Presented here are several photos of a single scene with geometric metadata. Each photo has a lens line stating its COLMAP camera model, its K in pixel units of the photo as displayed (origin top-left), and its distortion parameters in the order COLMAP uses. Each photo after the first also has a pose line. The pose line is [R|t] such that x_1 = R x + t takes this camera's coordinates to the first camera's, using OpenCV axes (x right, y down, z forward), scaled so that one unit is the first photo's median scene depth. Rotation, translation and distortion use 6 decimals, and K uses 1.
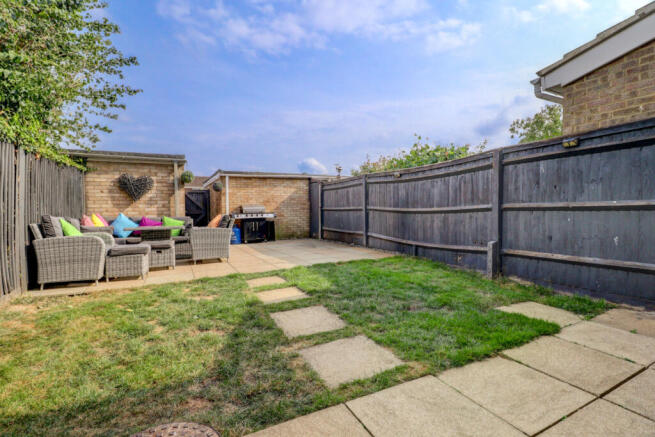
lens RADIAL K [[303.0, 0, 327.5], [0, 303.0, 218.5], [0, 0, 1]] dist [-0.000008, -0.014770]
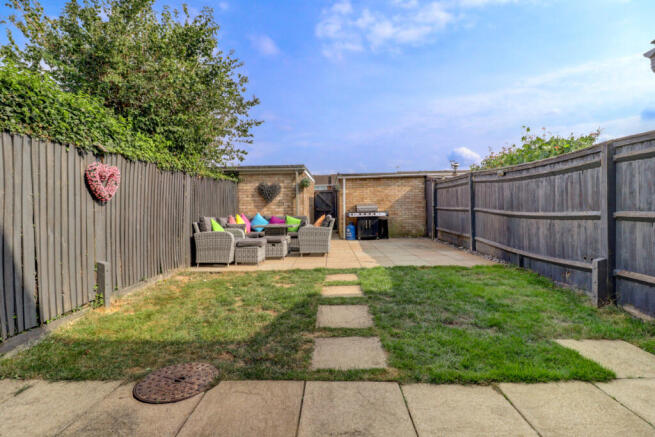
lens RADIAL K [[304.7, 0, 325.4], [0, 304.7, 202.5], [0, 0, 1]] dist [0.000585, -0.012154]
pose [[0.882103, -0.004024, -0.471040, 0.249815], [-0.010125, 0.999571, -0.027500, -0.036632], [0.470948, 0.029027, 0.881683, -0.038037]]
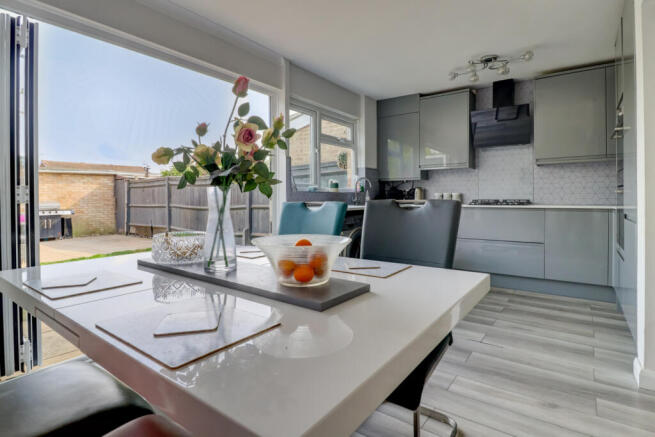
lens RADIAL K [[335.2, 0, 325.5], [0, 335.2, 204.9], [0, 0, 1]] dist [0.000439, -0.000271]
pose [[0.885173, -0.001541, 0.465260, 0.088183], [0.011142, 0.999778, -0.017887, -0.010867], [-0.465129, 0.021017, 0.884993, -0.655267]]
